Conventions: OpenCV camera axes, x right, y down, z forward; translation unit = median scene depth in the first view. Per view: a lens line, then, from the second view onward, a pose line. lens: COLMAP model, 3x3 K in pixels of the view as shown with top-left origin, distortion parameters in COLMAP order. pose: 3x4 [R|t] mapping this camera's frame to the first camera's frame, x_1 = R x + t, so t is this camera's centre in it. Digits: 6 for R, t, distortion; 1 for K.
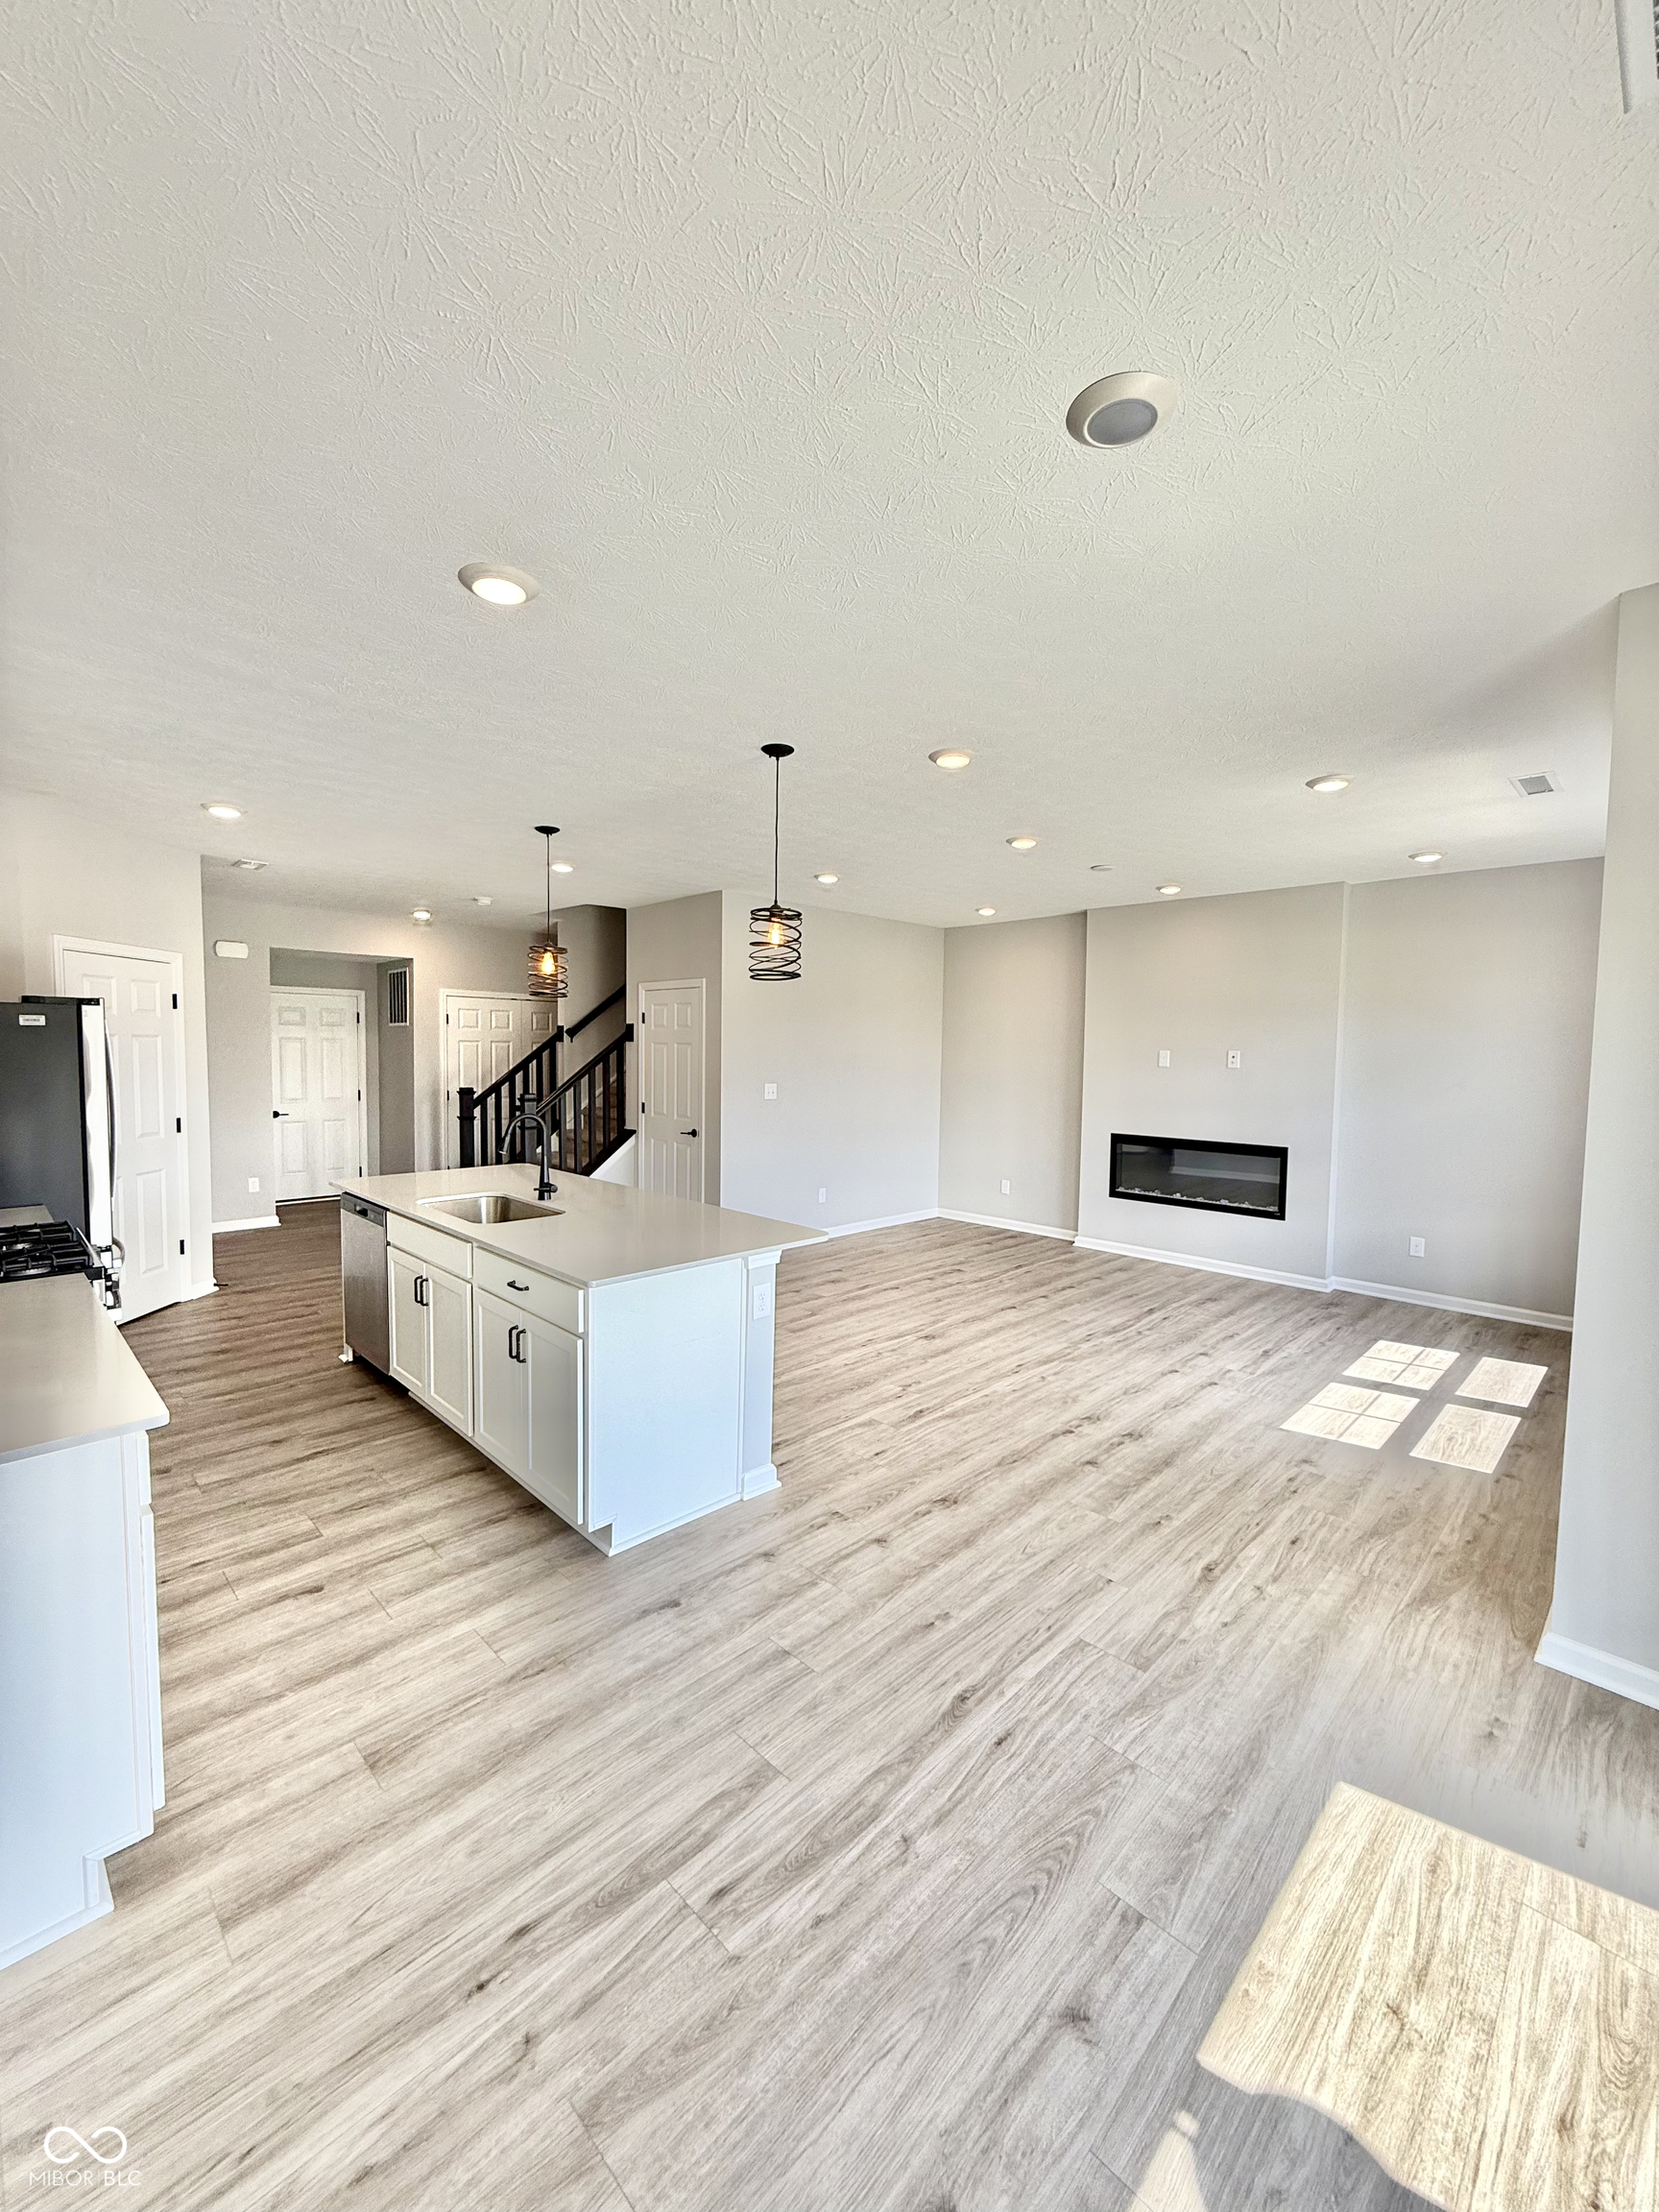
lens RADIAL K [[880.9, 0, 830.0], [0, 880.9, 1100.2], [0, 0, 1]] dist [0.000231, 0.000273]
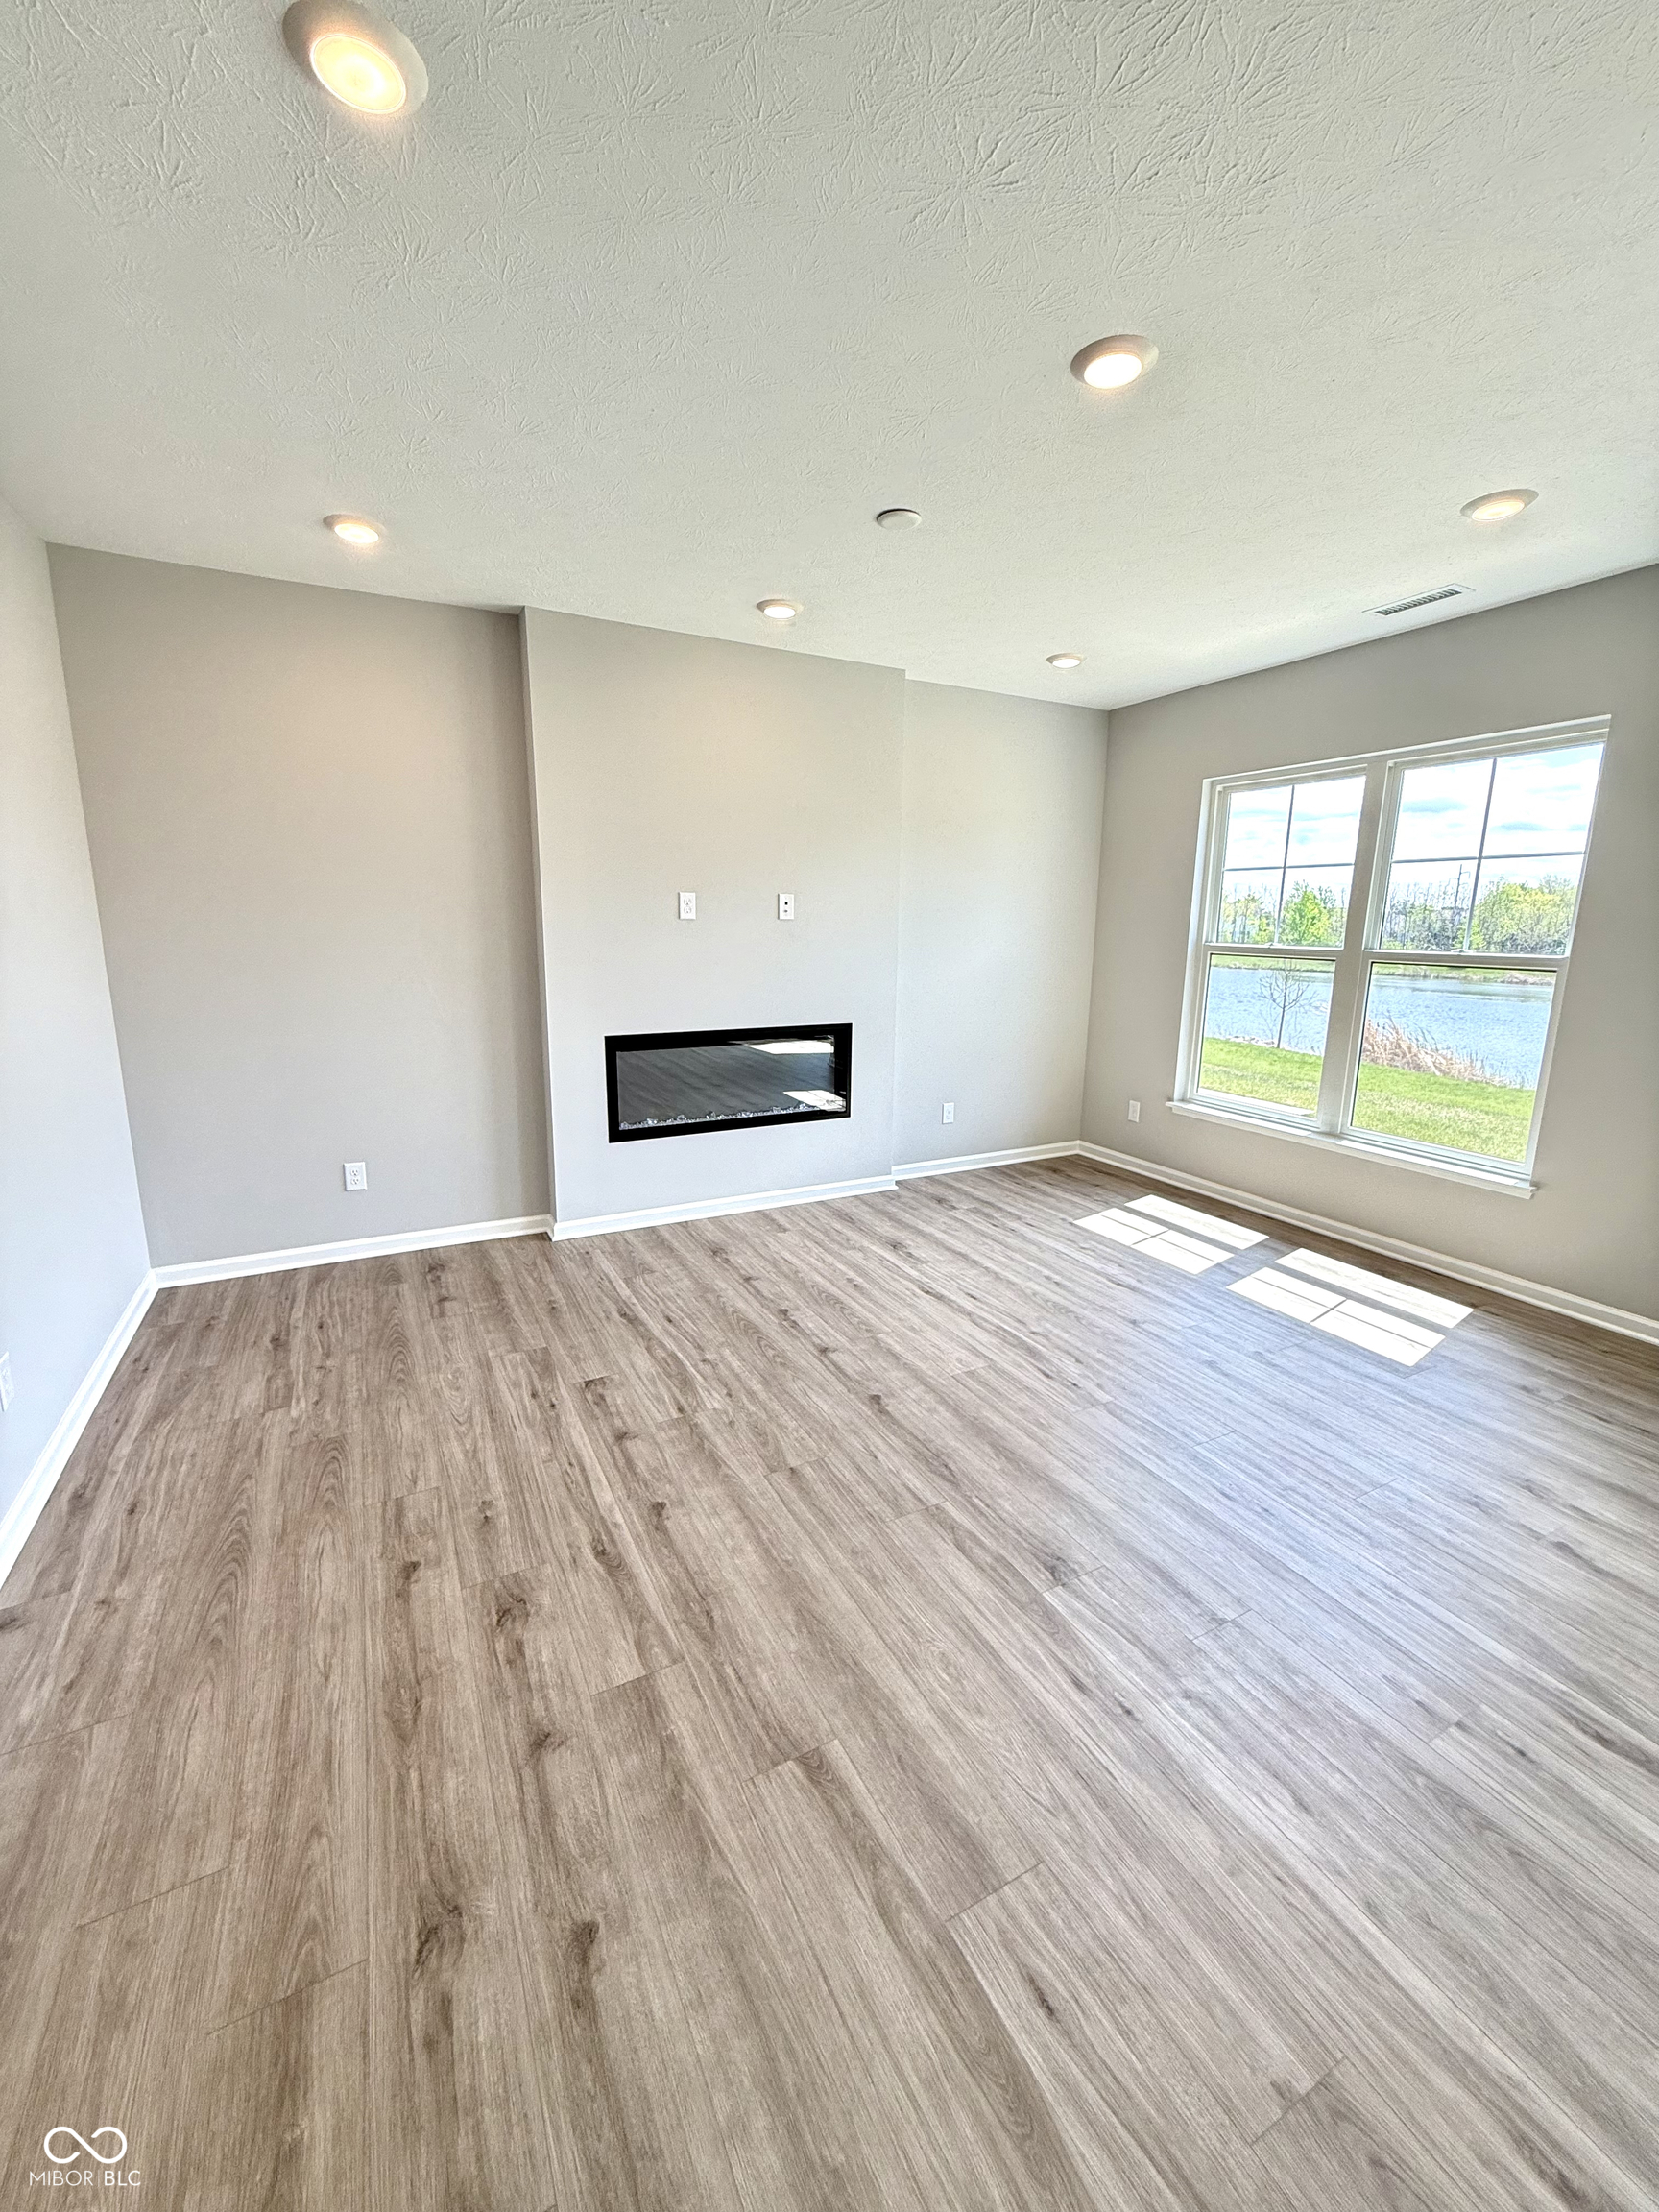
lens RADIAL K [[880.9, 0, 828.9], [0, 880.9, 1102.0], [0, 0, 1]] dist [0.000231, 0.000273]
pose [[0.297744, -0.204161, 0.932559, -0.354340], [0.049036, 0.978845, 0.198638, -0.053382], [-0.953385, -0.013414, 0.301457, 1.273094]]
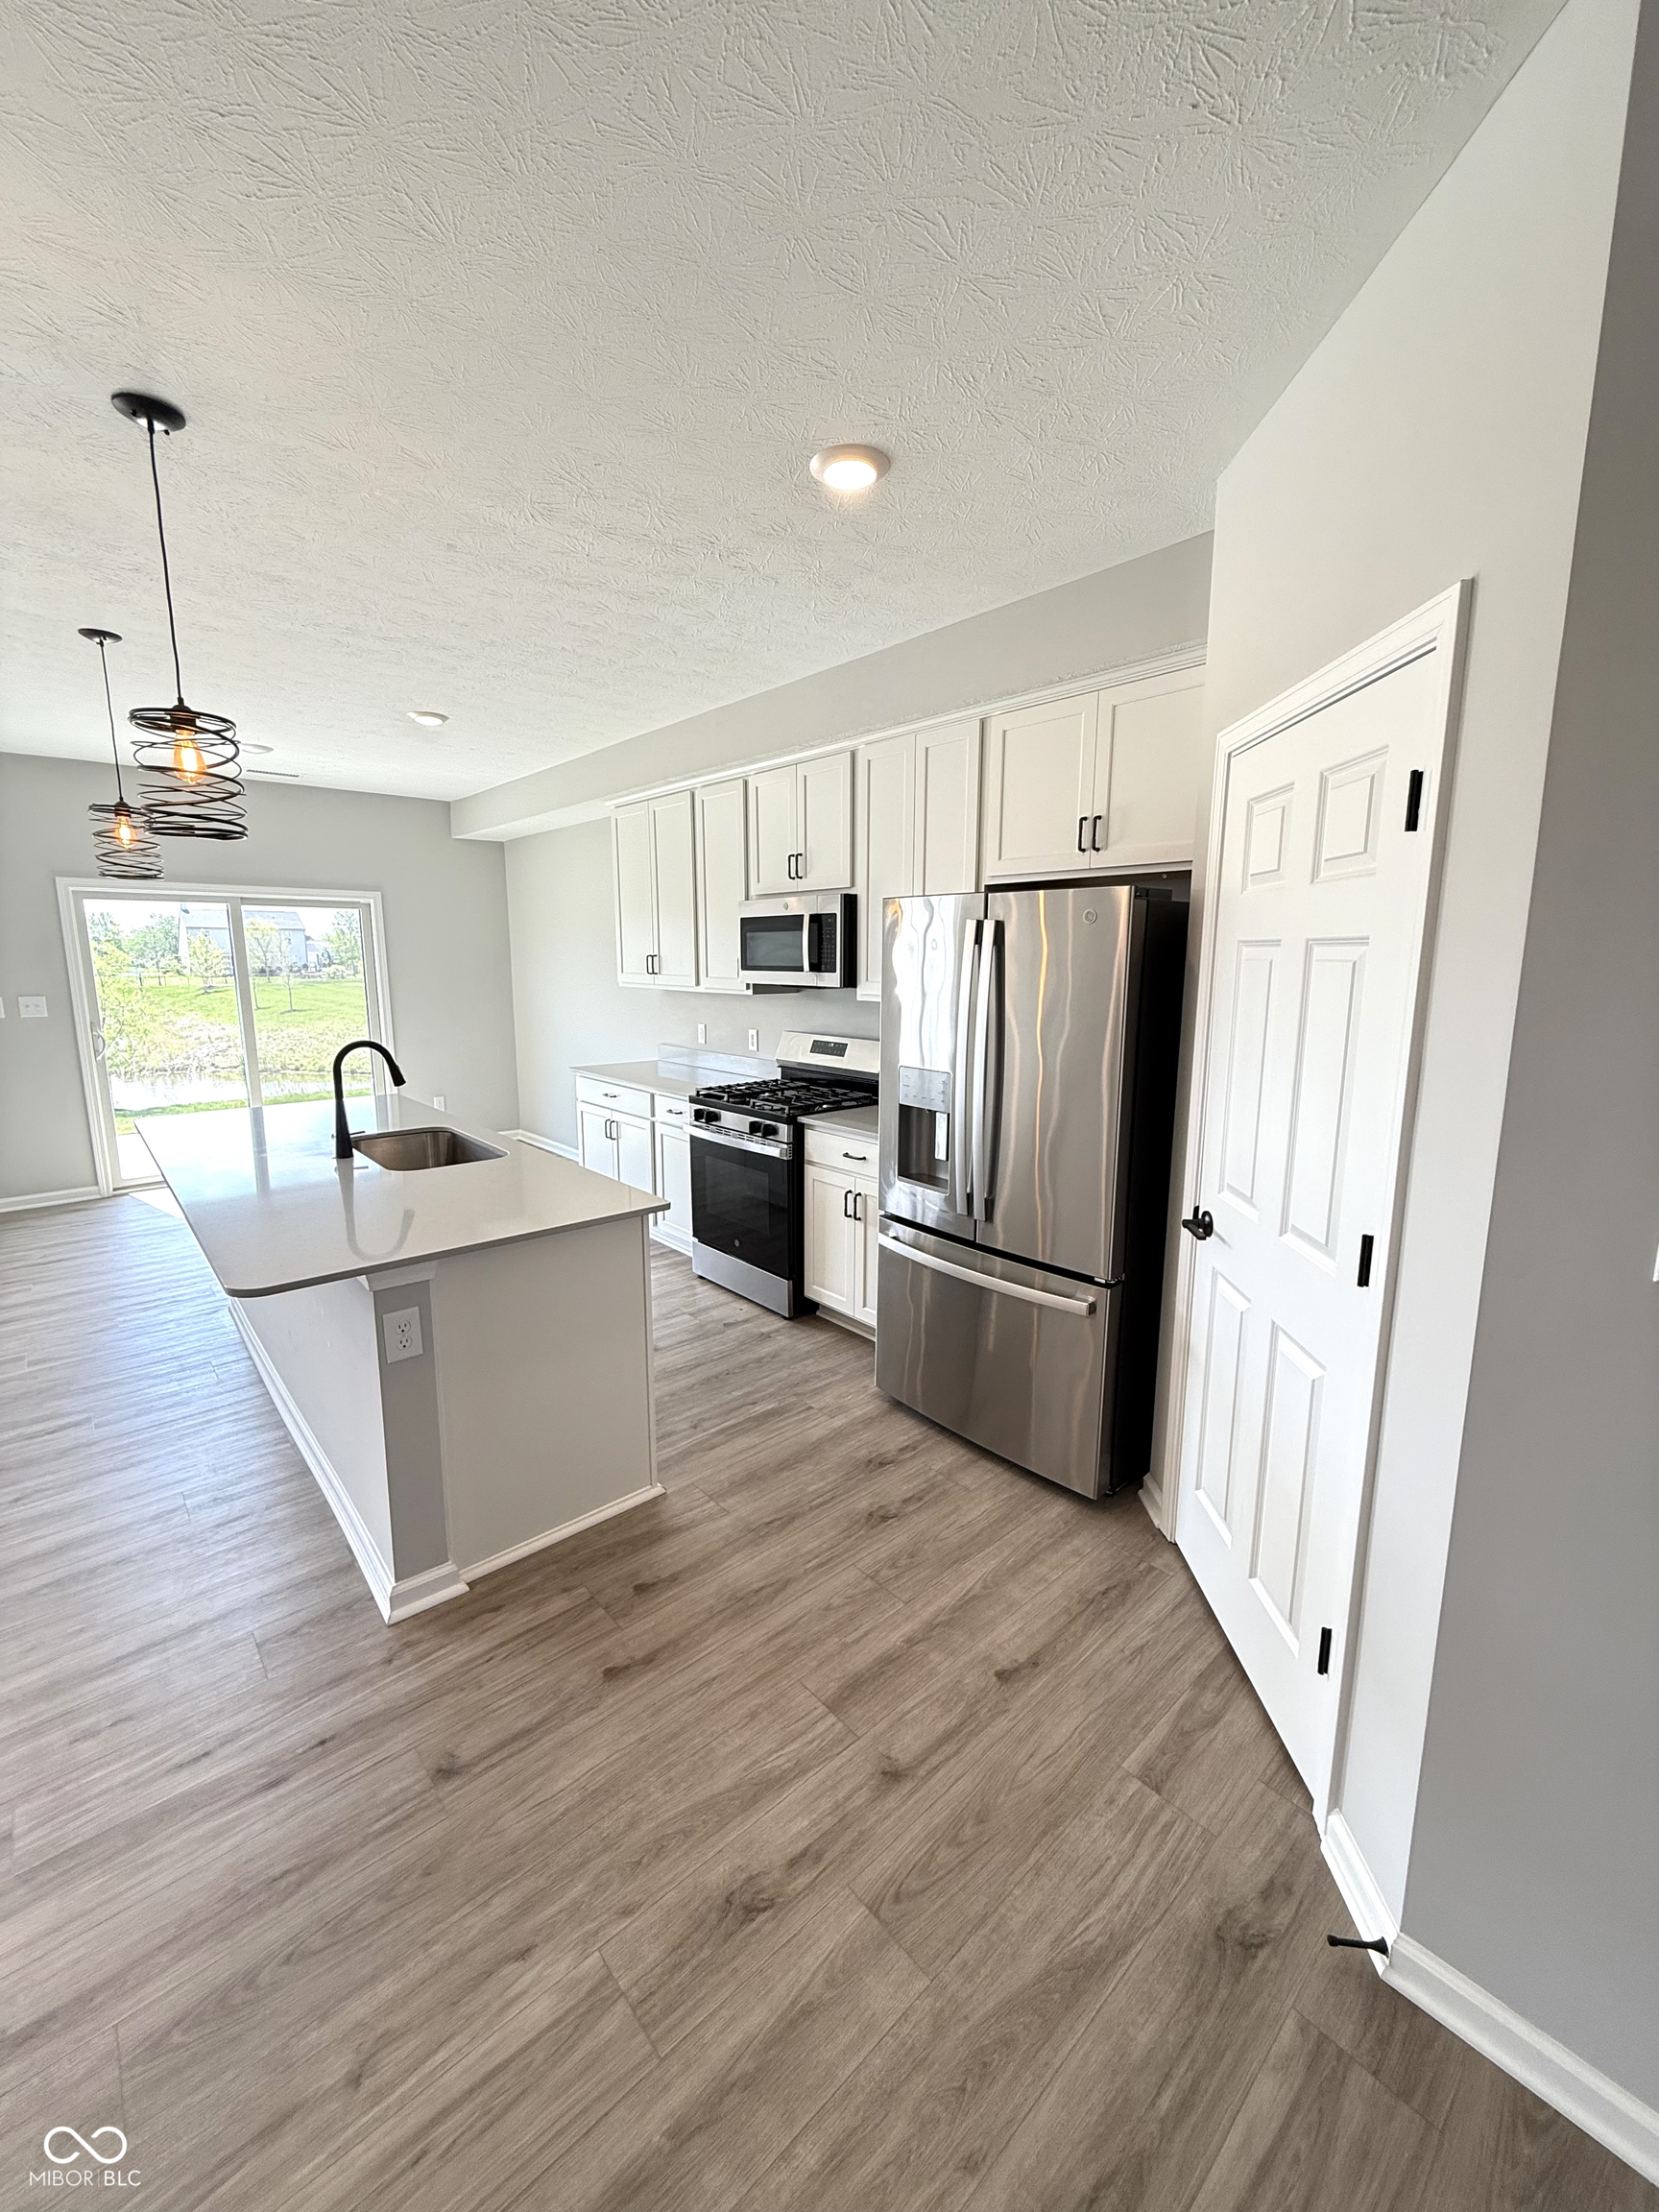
lens RADIAL K [[880.9, 0, 830.4], [0, 880.9, 1098.9], [0, 0, 1]] dist [0.000231, 0.000273]
pose [[-0.998251, -0.024027, 0.054012, -0.819834], [-0.011446, 0.974943, 0.222162, -0.114891], [-0.057996, 0.221156, -0.973513, 1.785364]]
